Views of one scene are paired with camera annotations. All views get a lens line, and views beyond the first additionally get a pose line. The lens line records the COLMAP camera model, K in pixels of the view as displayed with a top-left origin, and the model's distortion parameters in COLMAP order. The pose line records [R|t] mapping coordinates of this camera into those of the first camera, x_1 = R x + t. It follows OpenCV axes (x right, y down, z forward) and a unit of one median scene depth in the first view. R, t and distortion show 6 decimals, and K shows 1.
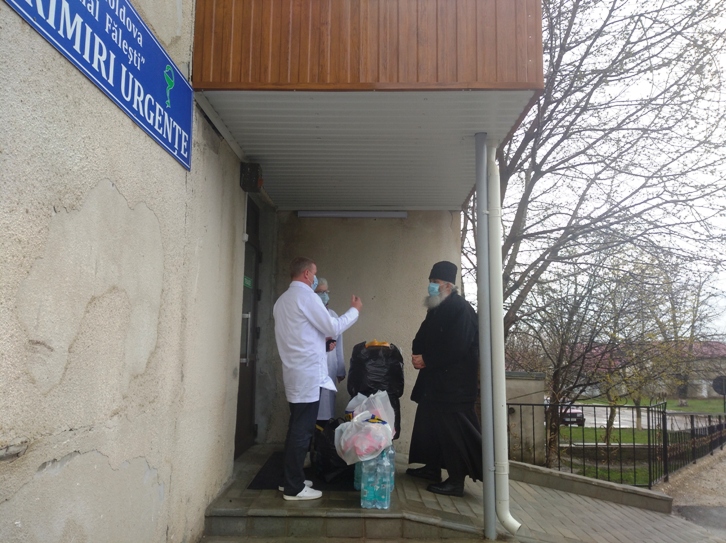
lens RADIAL K [[593.0, 0, 363.0], [0, 593.0, 271.5], [0, 0, 1]] dist [0.079018, -0.112794]
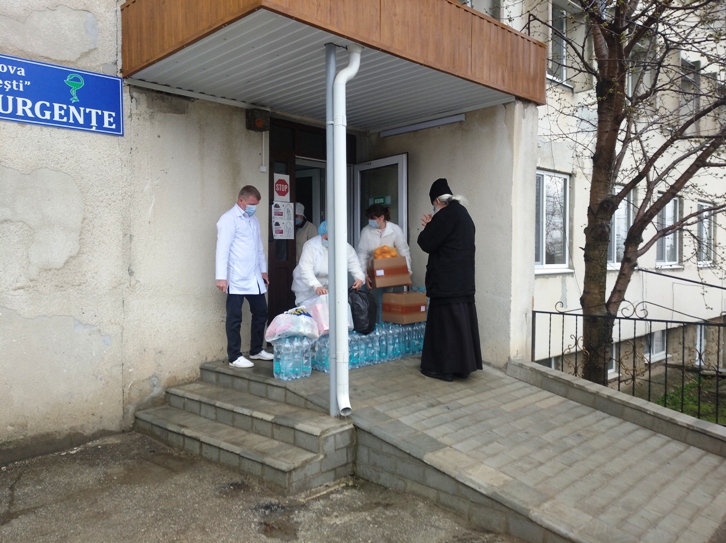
lens RADIAL K [[593.0, 0, 363.0], [0, 593.0, 271.5], [0, 0, 1]] dist [0.079018, -0.112794]
pose [[0.716097, 0.001049, -0.697999, 1.162830], [0.096811, 0.990184, 0.100809, 0.071569], [0.691254, -0.139763, 0.708967, 0.301802]]
